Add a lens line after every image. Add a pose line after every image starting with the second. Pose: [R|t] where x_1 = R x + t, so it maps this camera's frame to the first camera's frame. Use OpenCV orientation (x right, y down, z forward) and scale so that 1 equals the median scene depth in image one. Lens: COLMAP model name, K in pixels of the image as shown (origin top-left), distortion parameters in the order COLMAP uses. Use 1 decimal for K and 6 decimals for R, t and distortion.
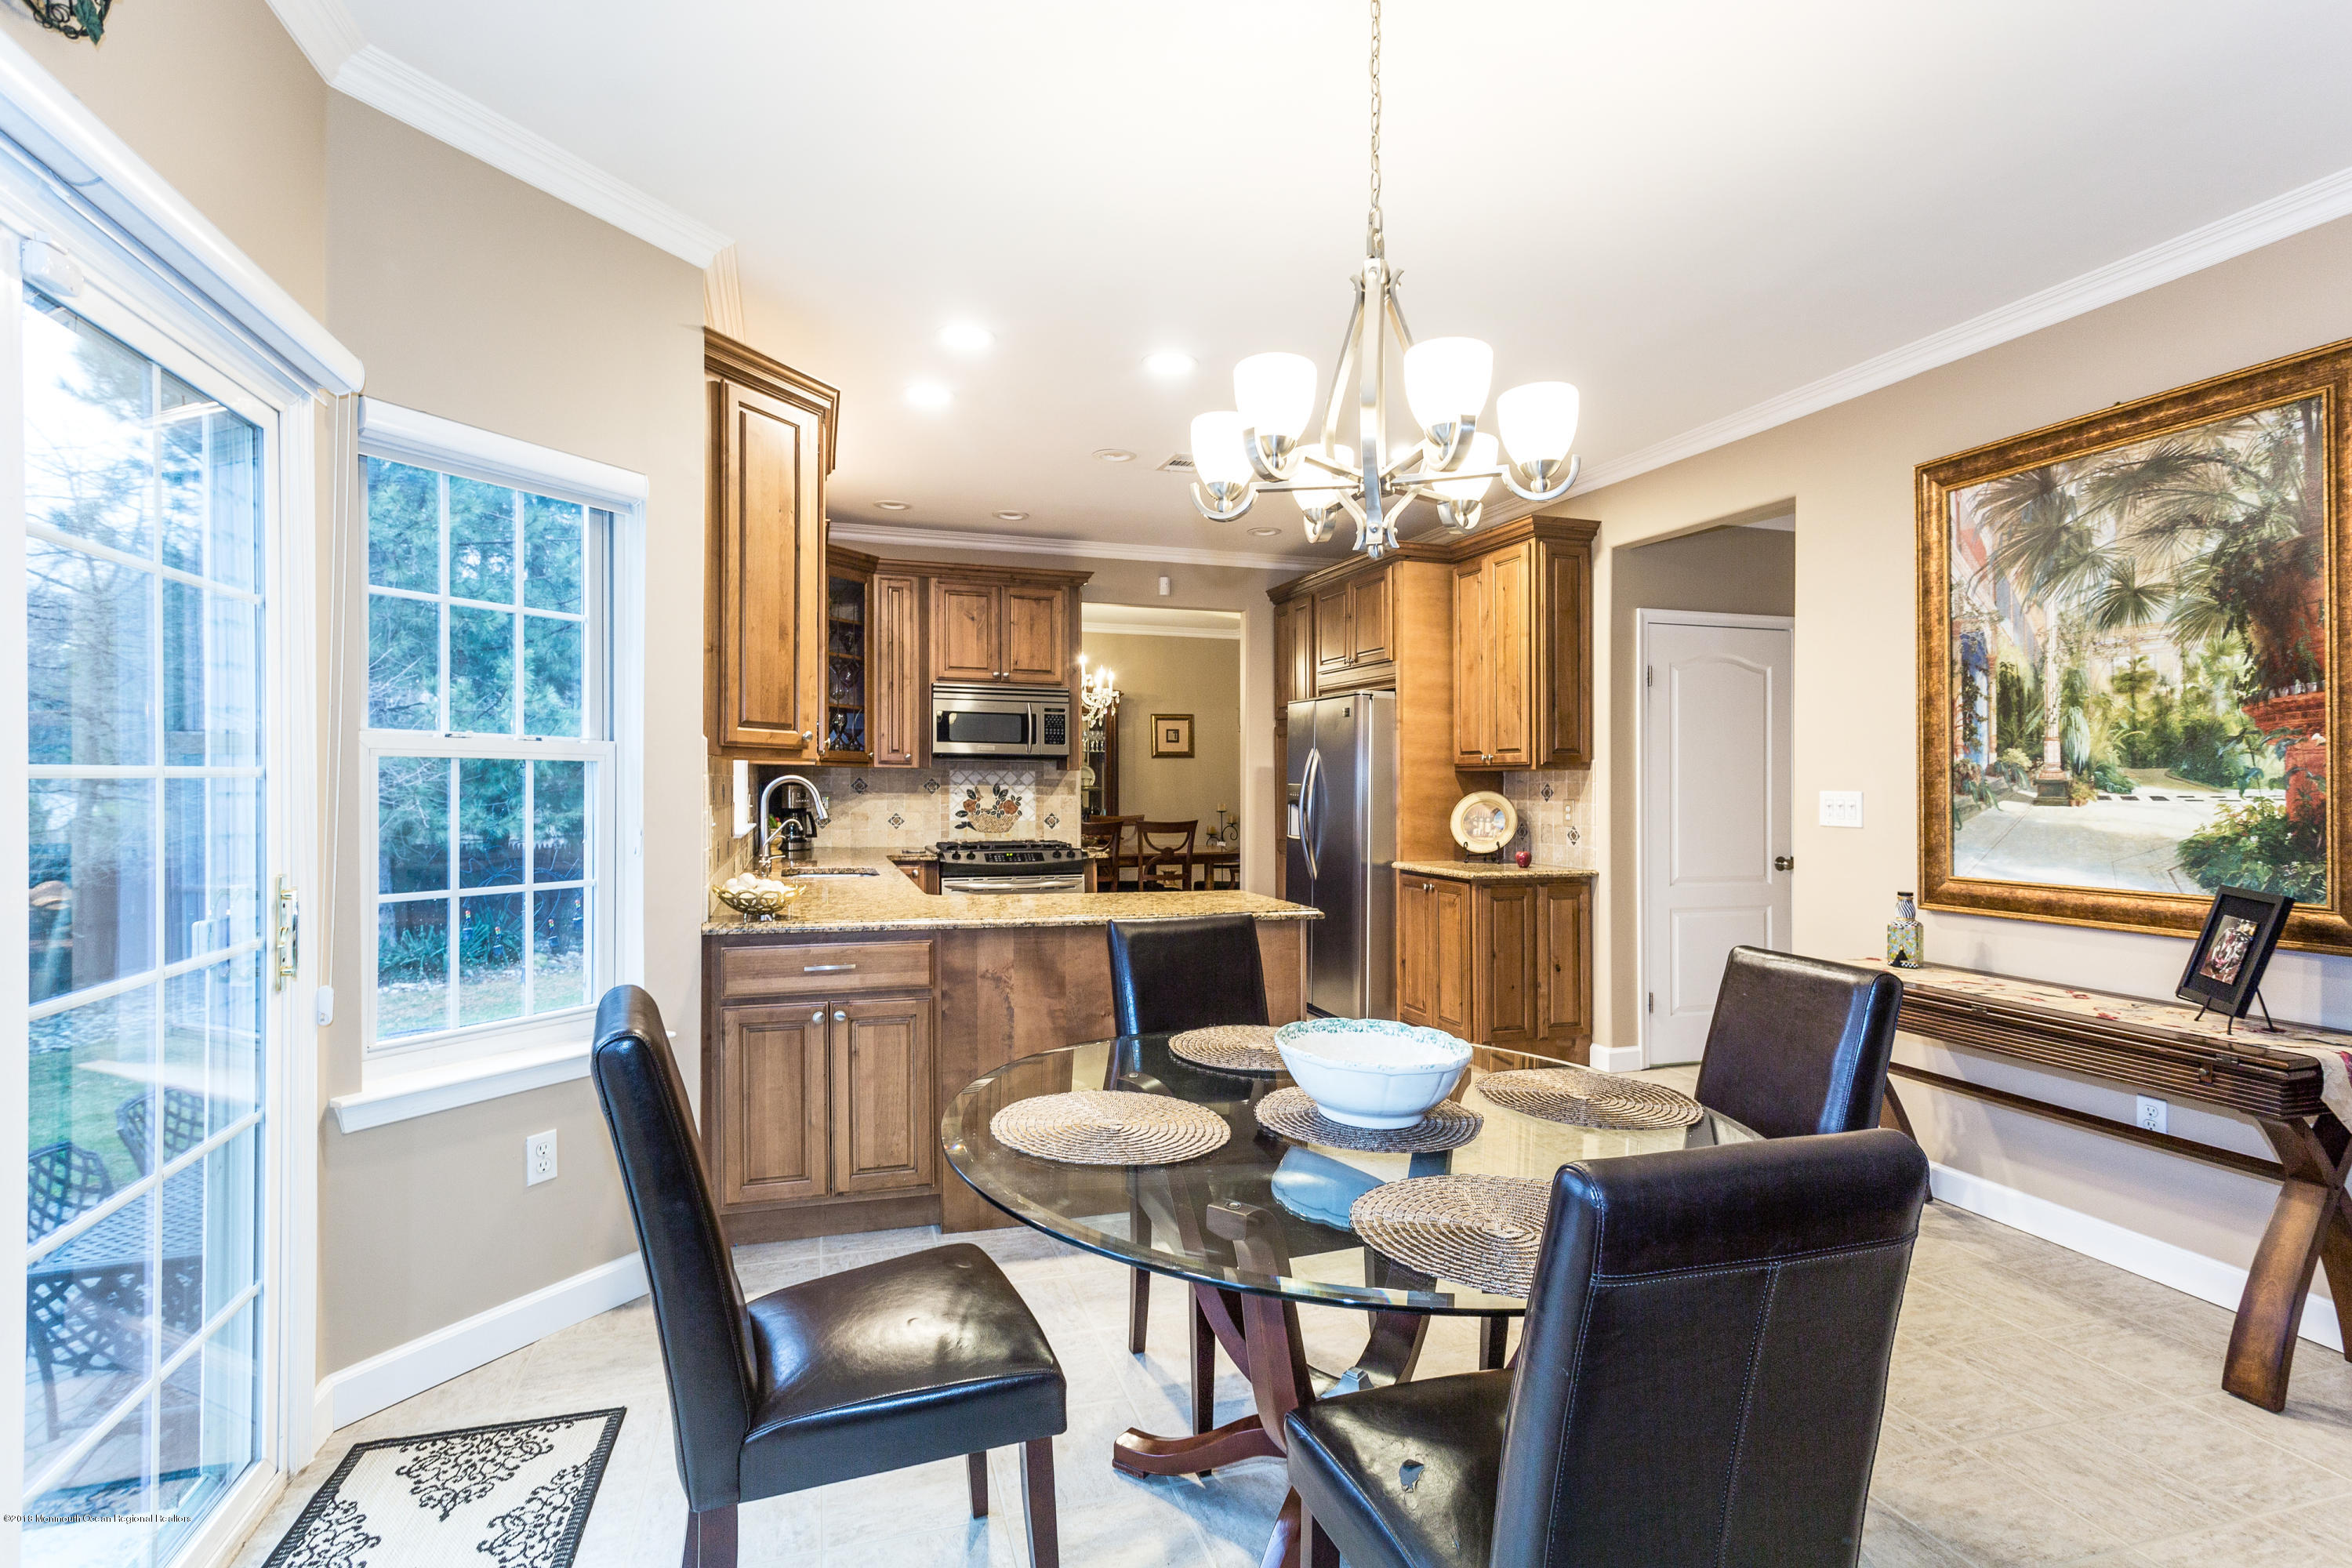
lens RADIAL K [[1159.8, 0, 1196.0], [0, 1159.8, 718.4], [0, 0, 1]] dist [0.012069, 0.000940]
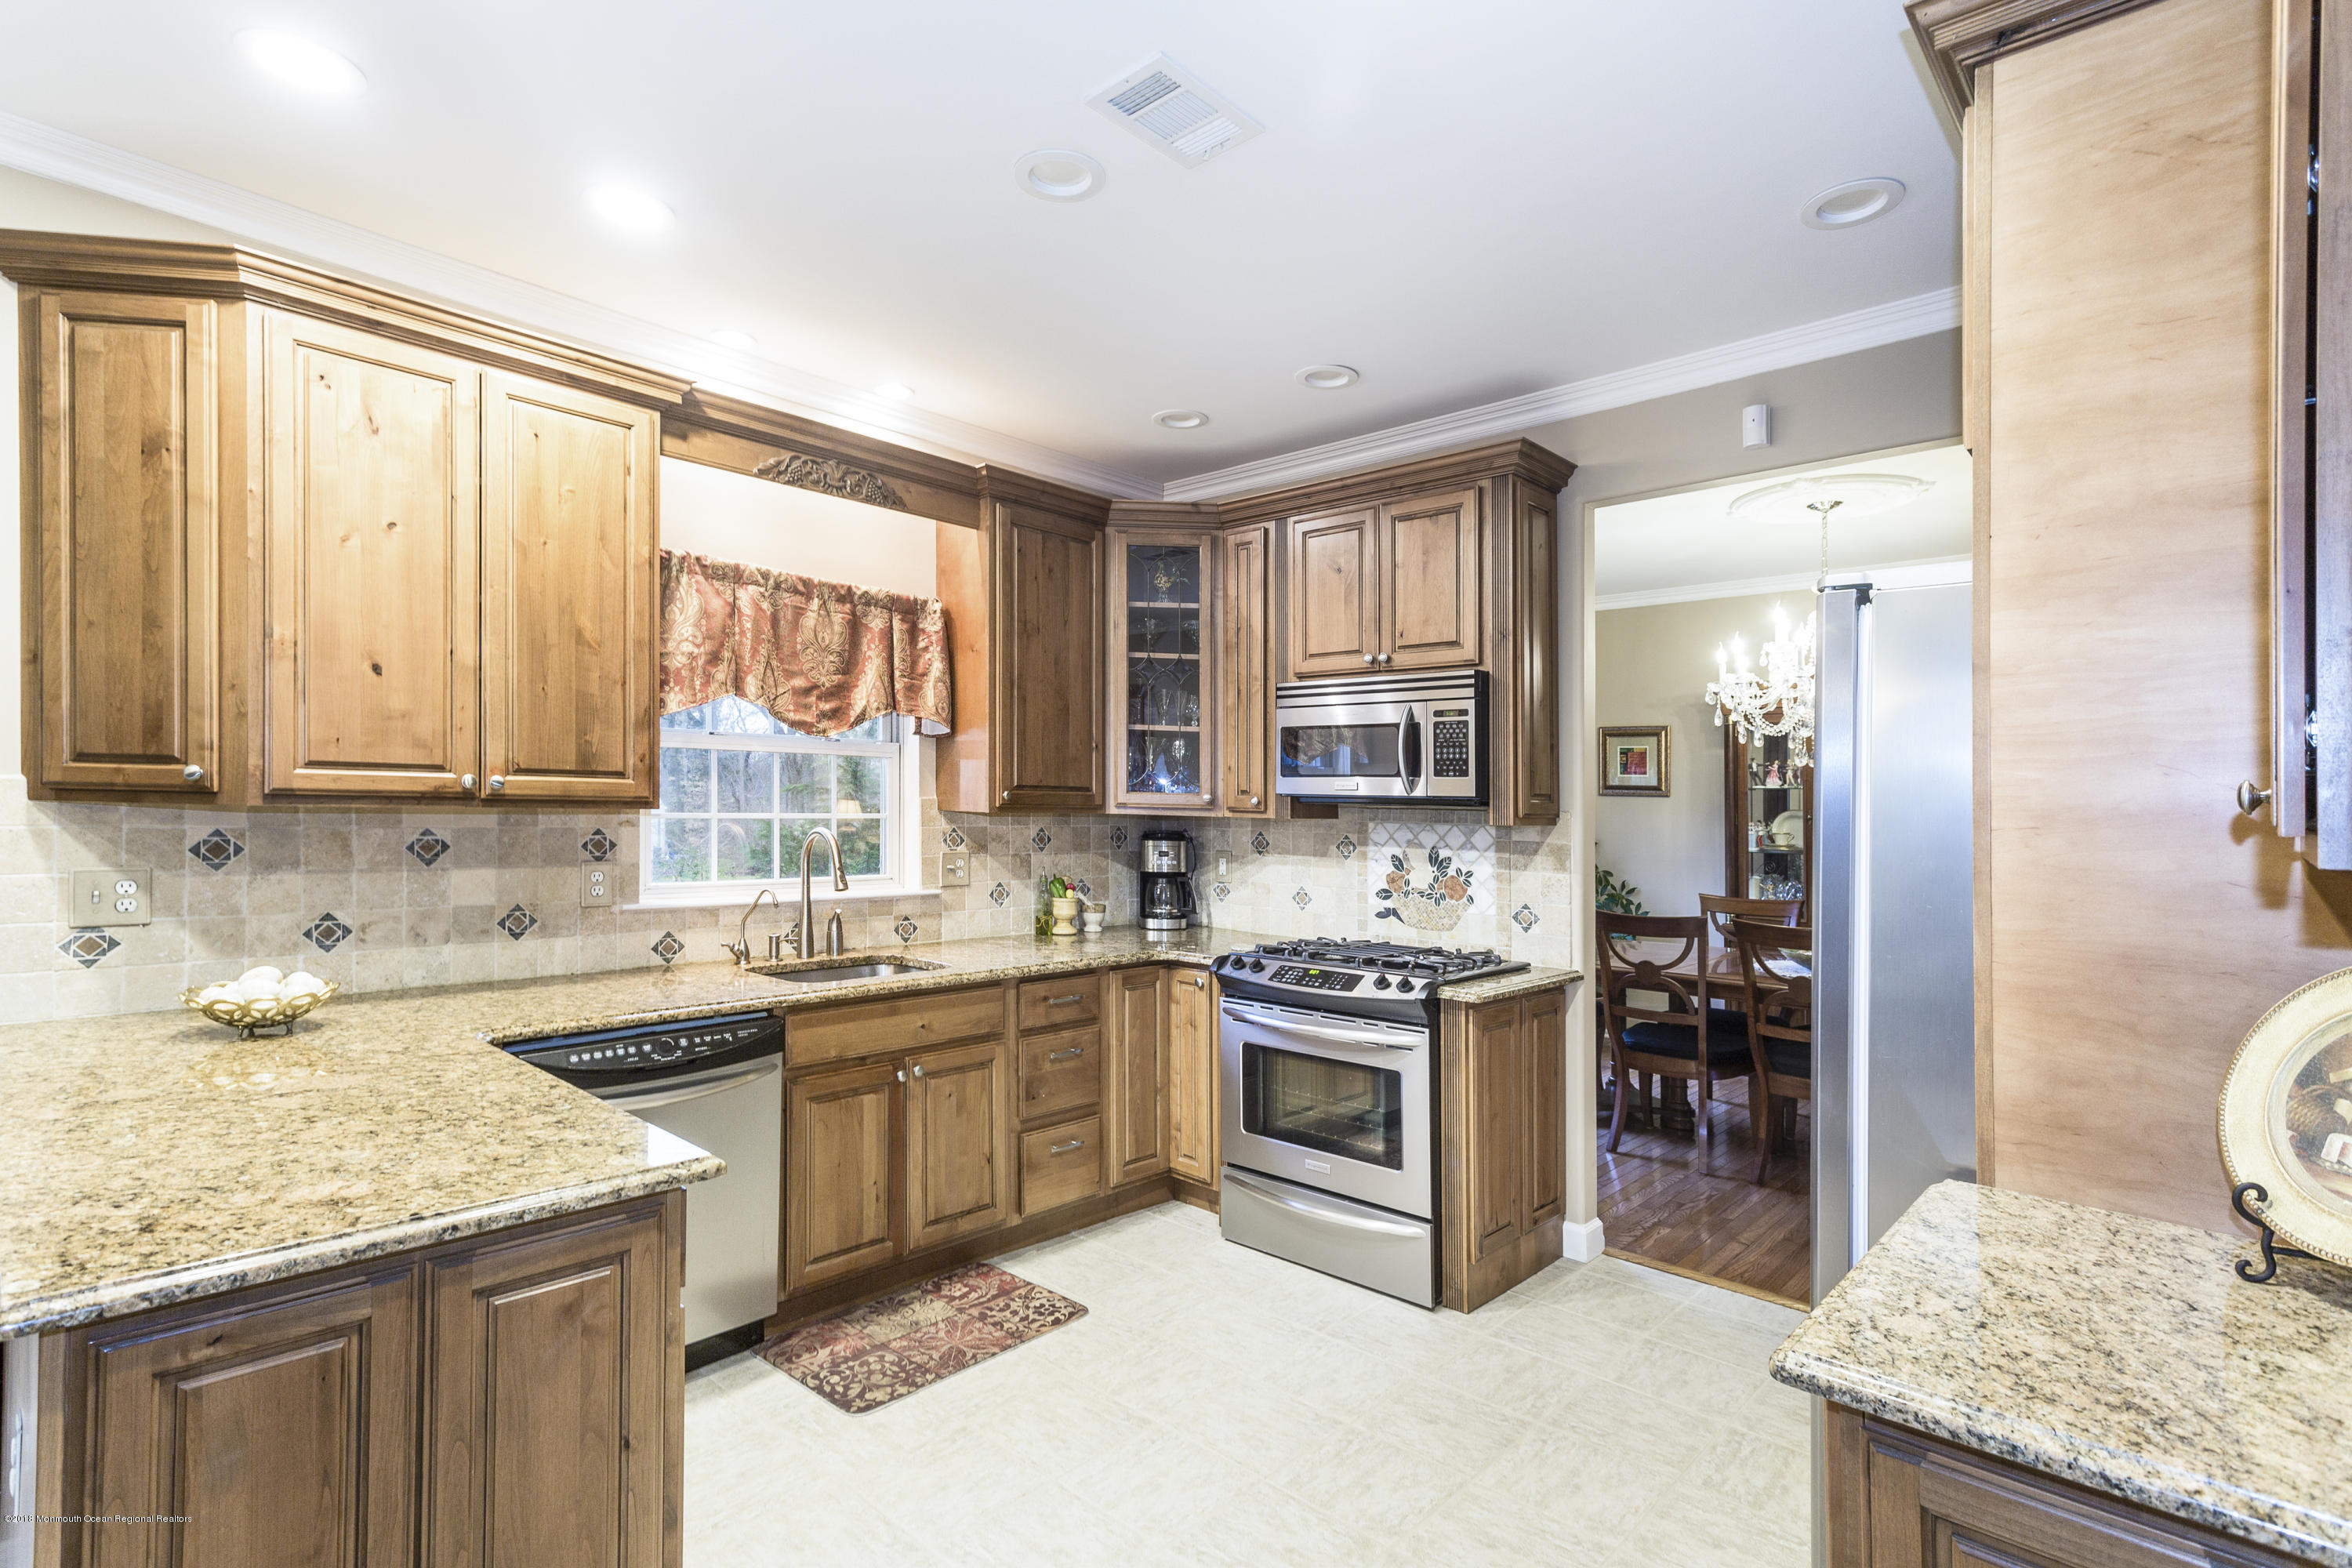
lens RADIAL K [[1159.8, 0, 1155.6], [0, 1159.8, 772.8], [0, 0, 1]] dist [0.012069, 0.000940]
pose [[0.462049, -0.025281, -0.886494, 0.323421], [0.033244, 0.999385, -0.011174, 0.024223], [0.886231, -0.024307, 0.462605, 0.694080]]
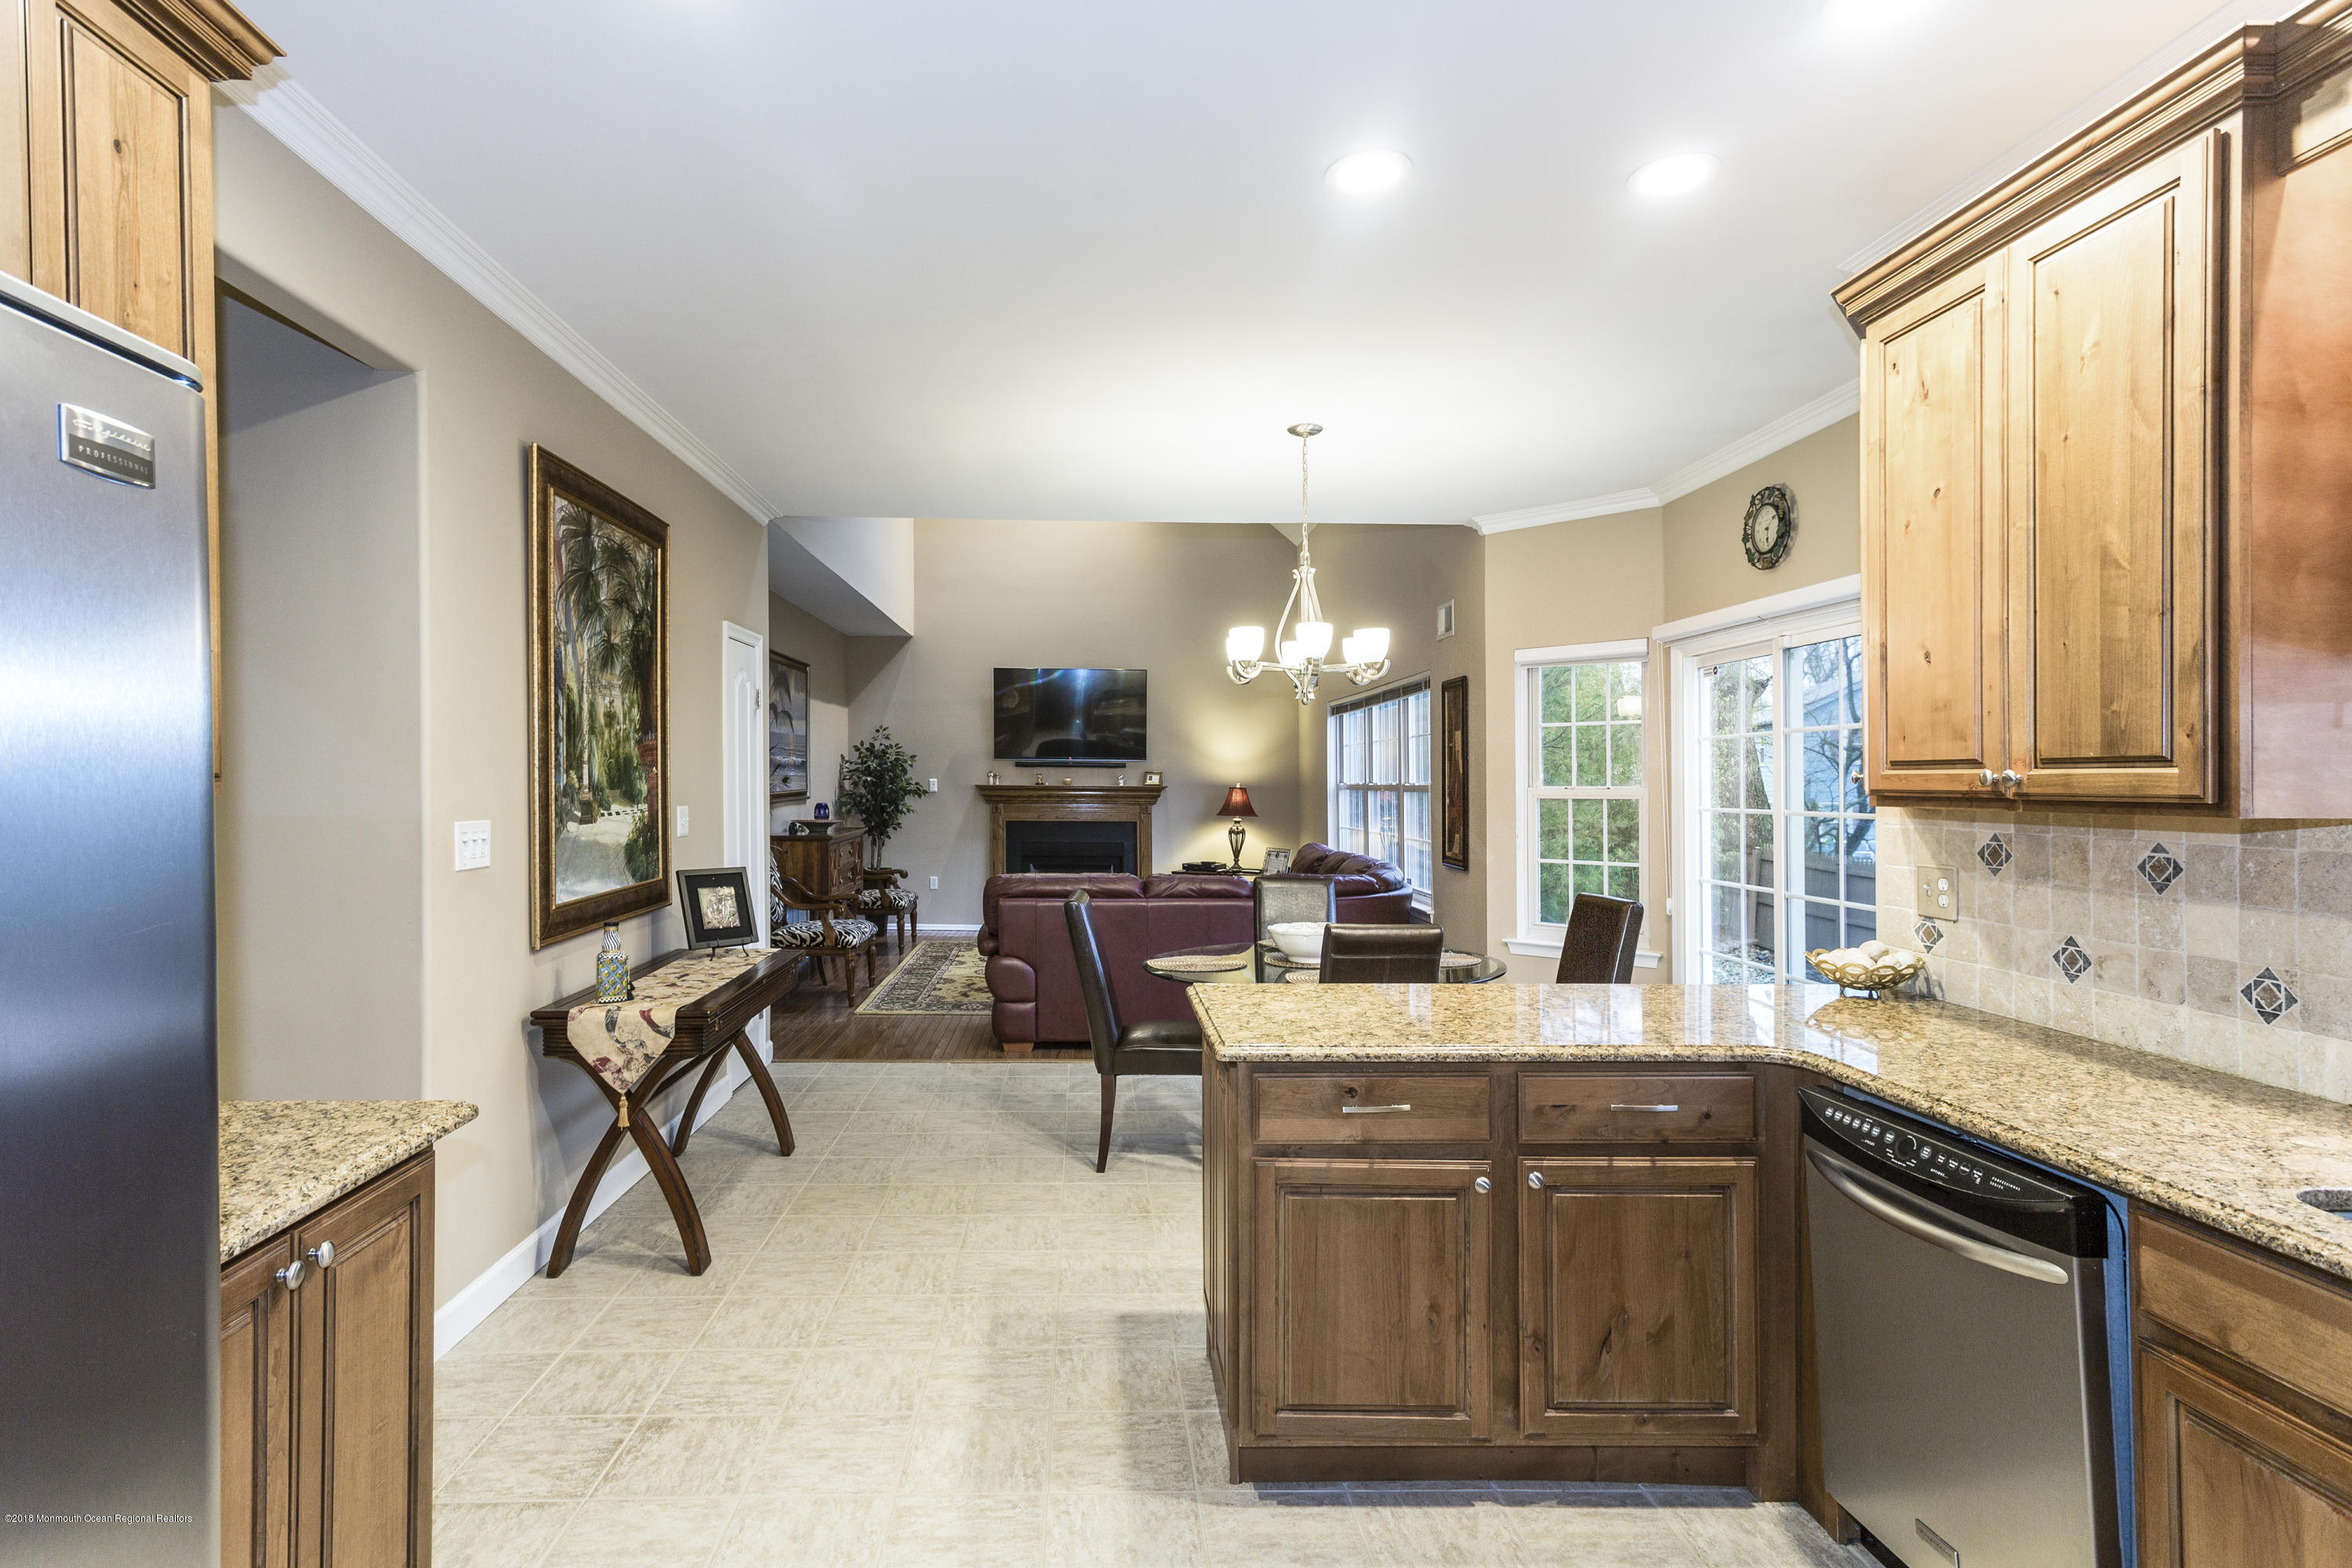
lens RADIAL K [[1216.1, 0, 1127.6], [0, 1216.1, 778.9], [0, 0, 1]] dist [0.011822, 0.004271]
pose [[-0.956840, -0.016743, 0.290133, -0.055795], [-0.032910, 0.998160, -0.050932, 0.042246], [-0.288746, -0.058282, -0.955630, 1.118020]]
